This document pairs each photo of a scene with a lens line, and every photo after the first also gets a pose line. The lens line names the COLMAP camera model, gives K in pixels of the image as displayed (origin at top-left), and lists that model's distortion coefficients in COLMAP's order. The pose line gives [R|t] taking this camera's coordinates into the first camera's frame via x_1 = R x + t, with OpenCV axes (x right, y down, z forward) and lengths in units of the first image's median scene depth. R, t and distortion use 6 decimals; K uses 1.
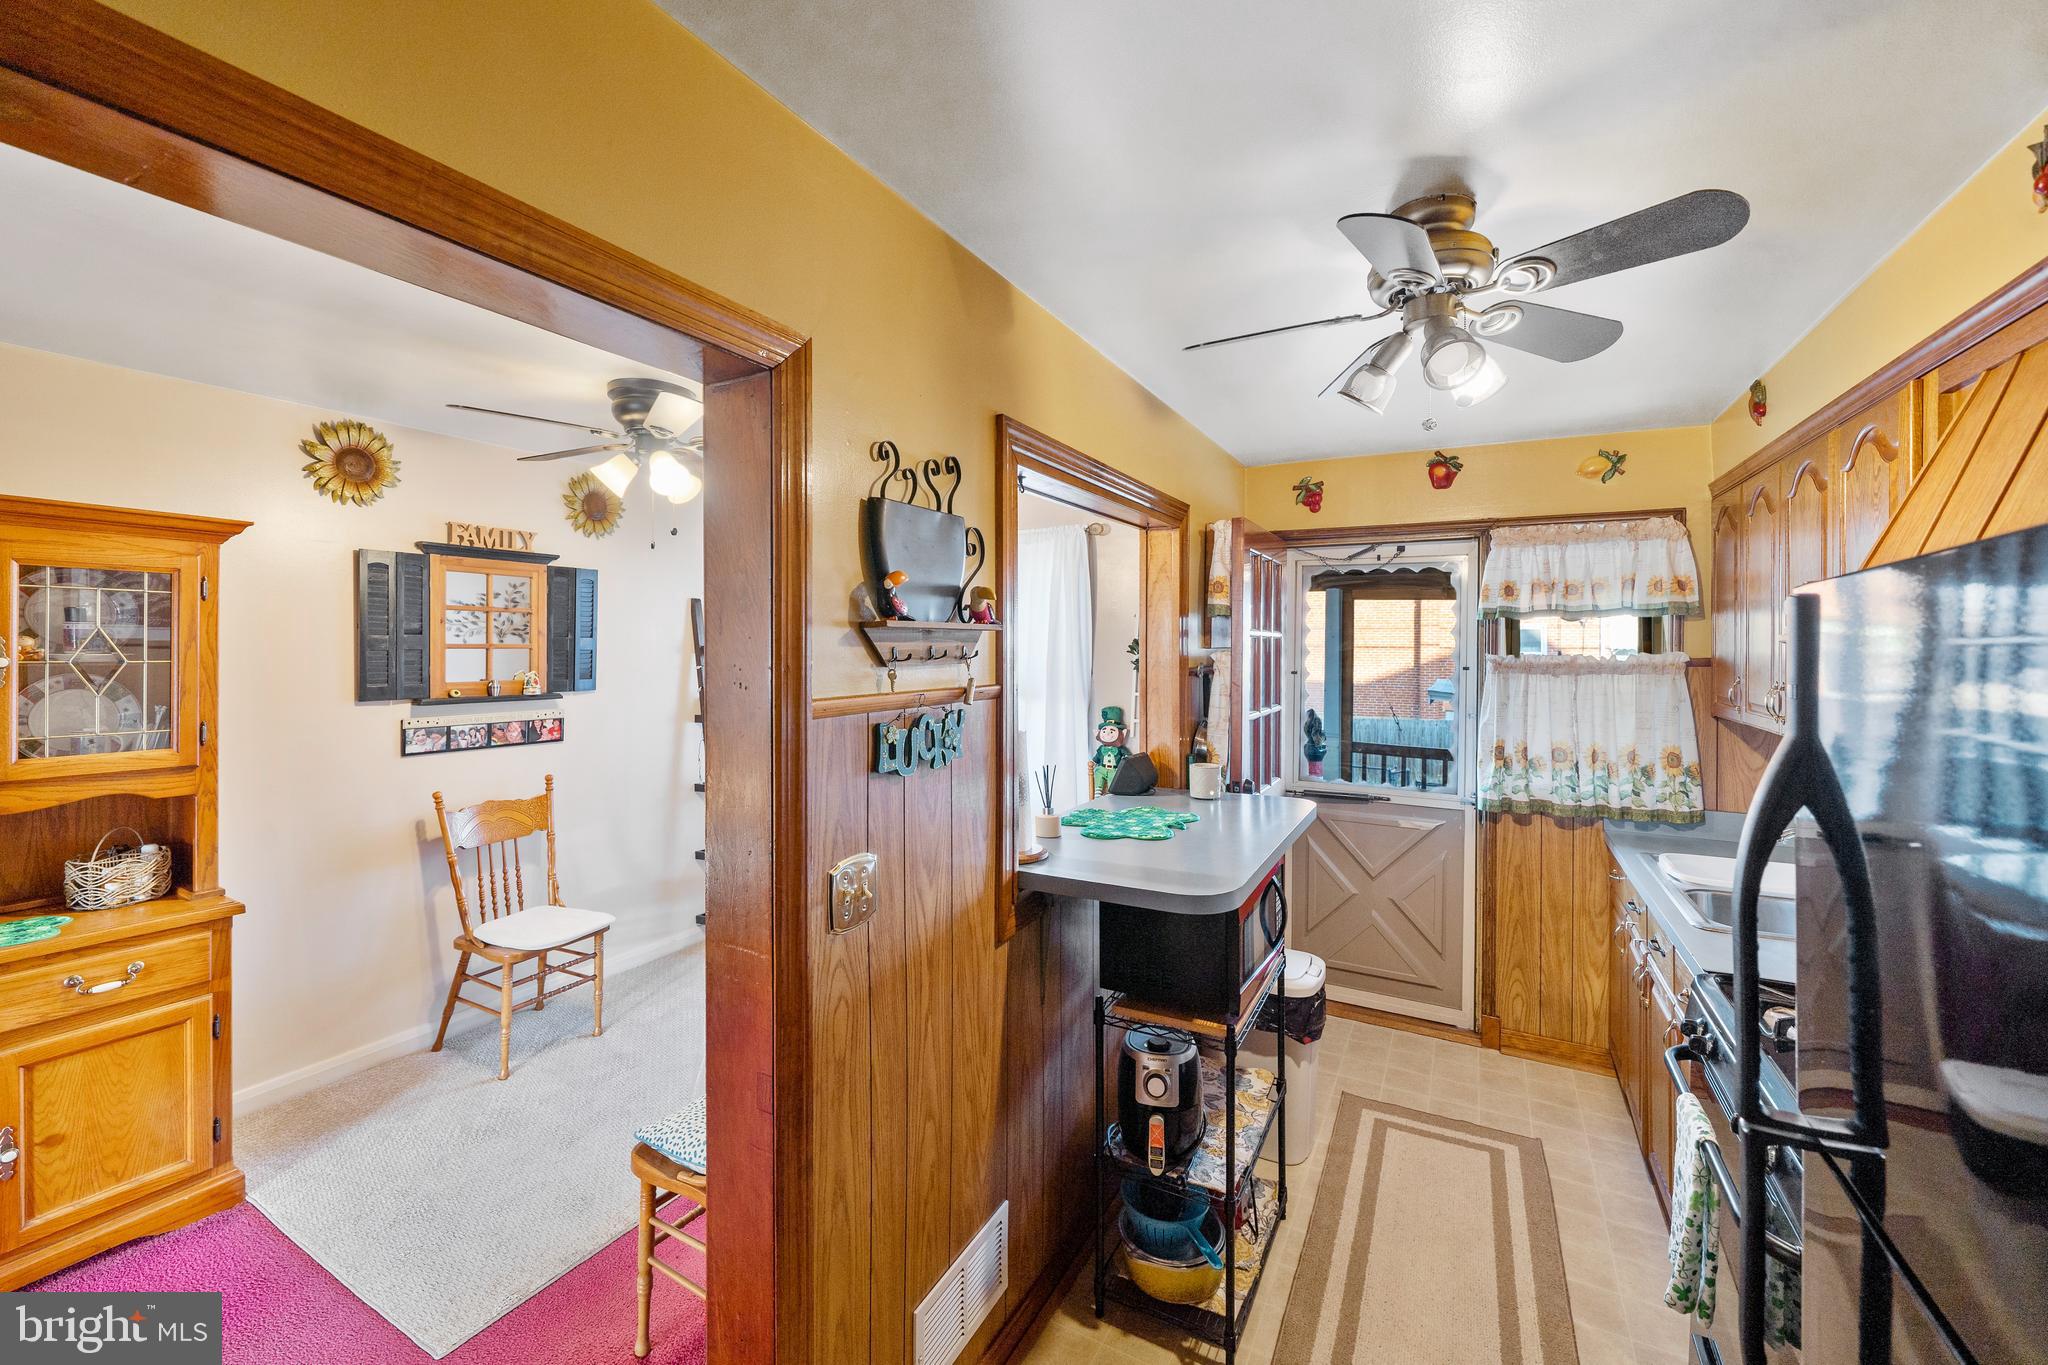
lens RADIAL K [[811.8, 0, 1020.1], [0, 811.8, 643.0], [0, 0, 1]] dist [-0.000221, -0.000005]
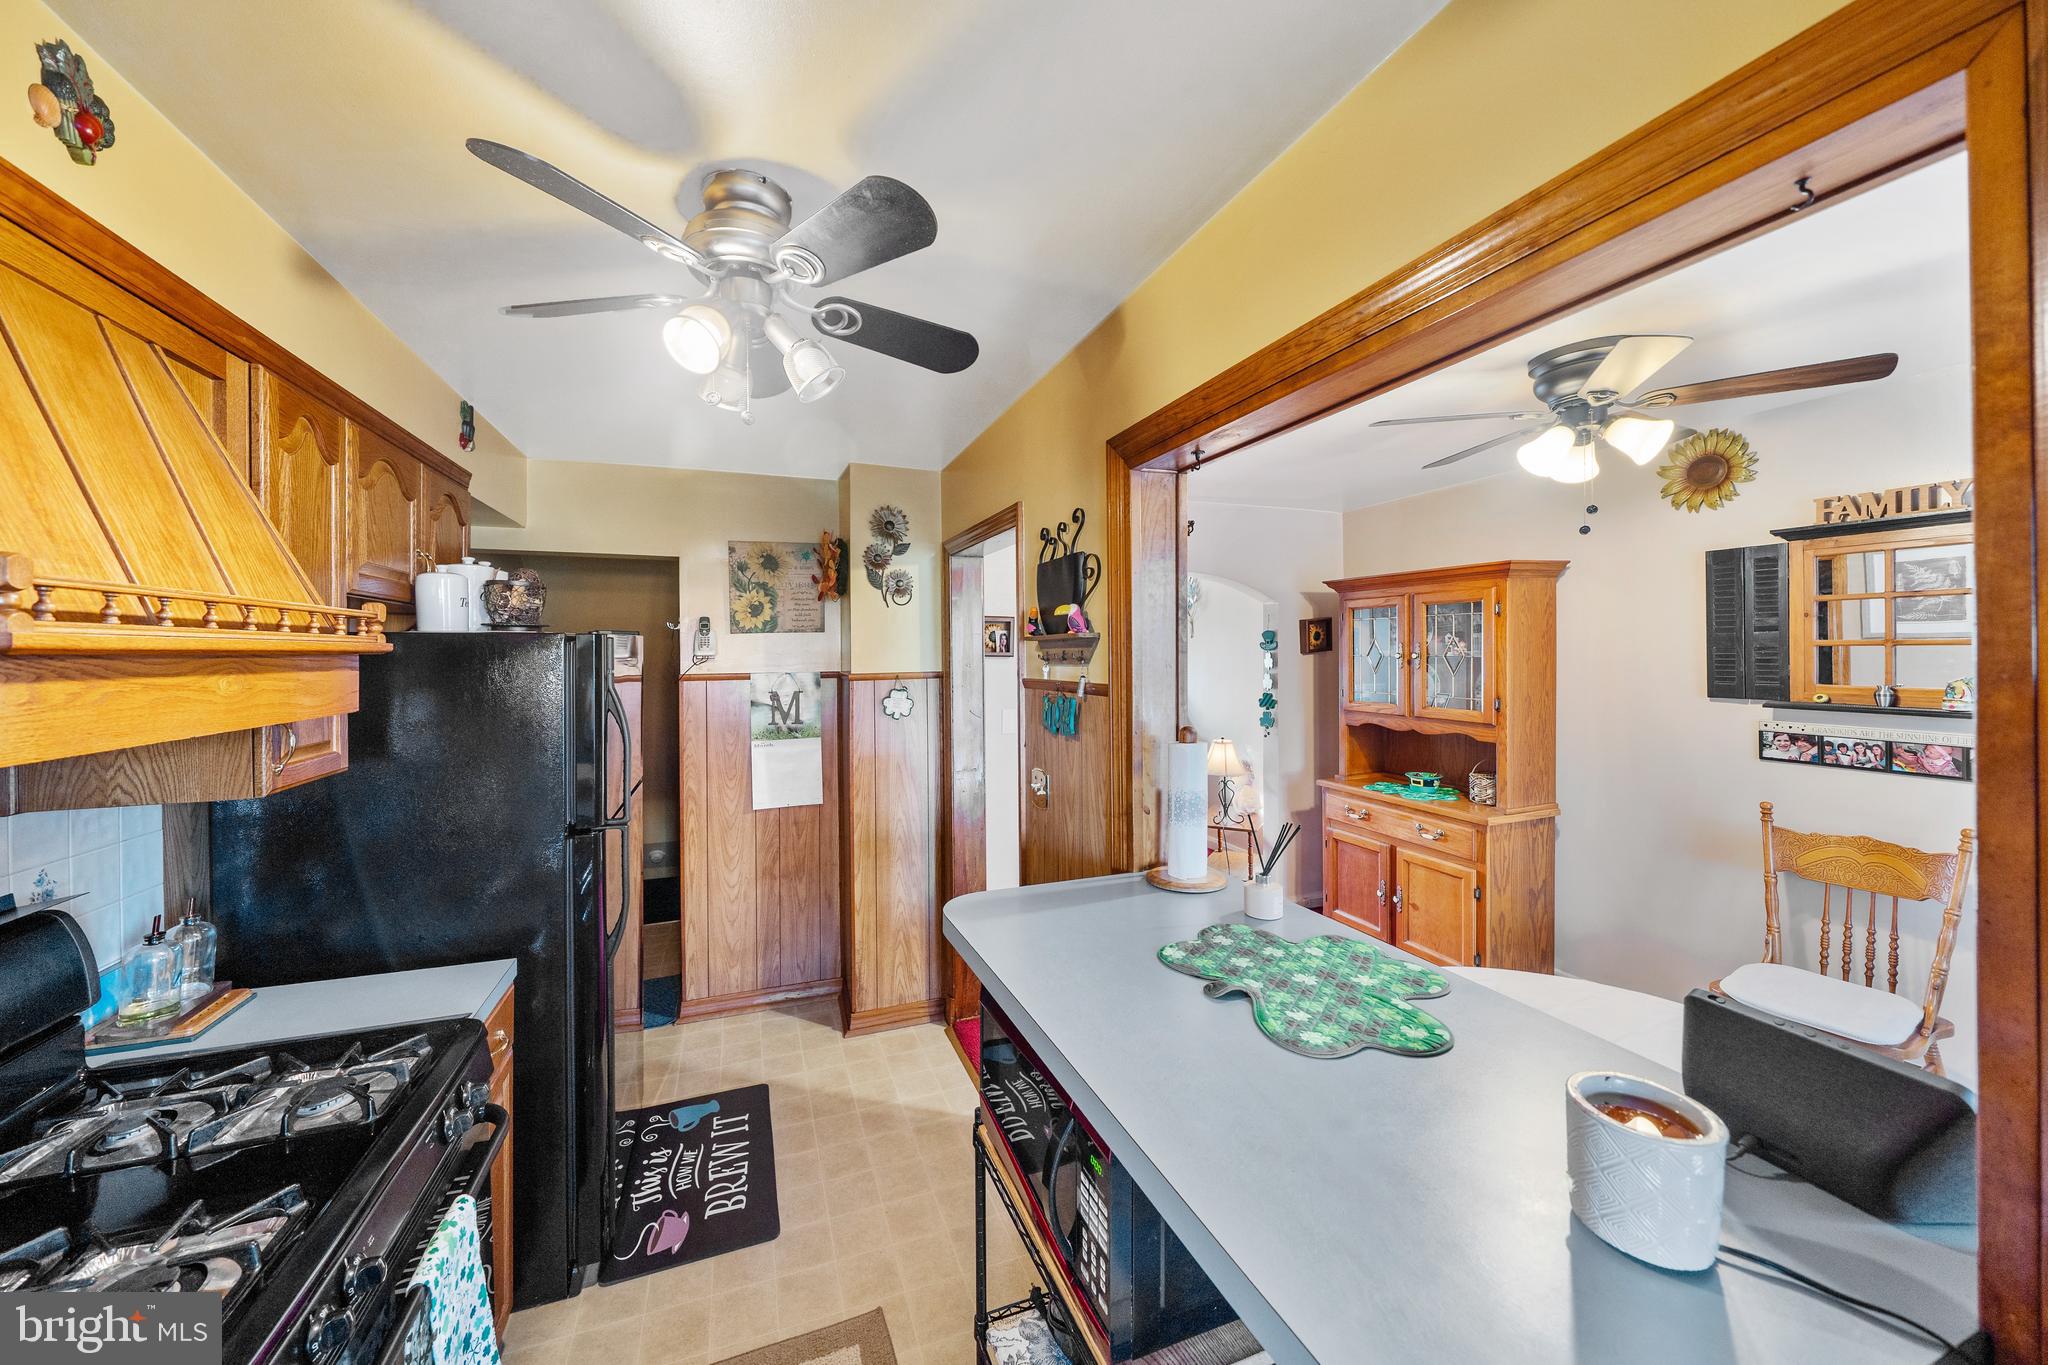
lens RADIAL K [[720.4, 0, 995.4], [0, 720.4, 650.2], [0, 0, 1]] dist [-0.005236, -0.000092]
pose [[-0.657697, 0.003871, -0.753273, 0.469061], [0.012429, 0.999906, -0.005713, 0.004727], [0.753180, -0.013120, -0.657683, 0.878371]]
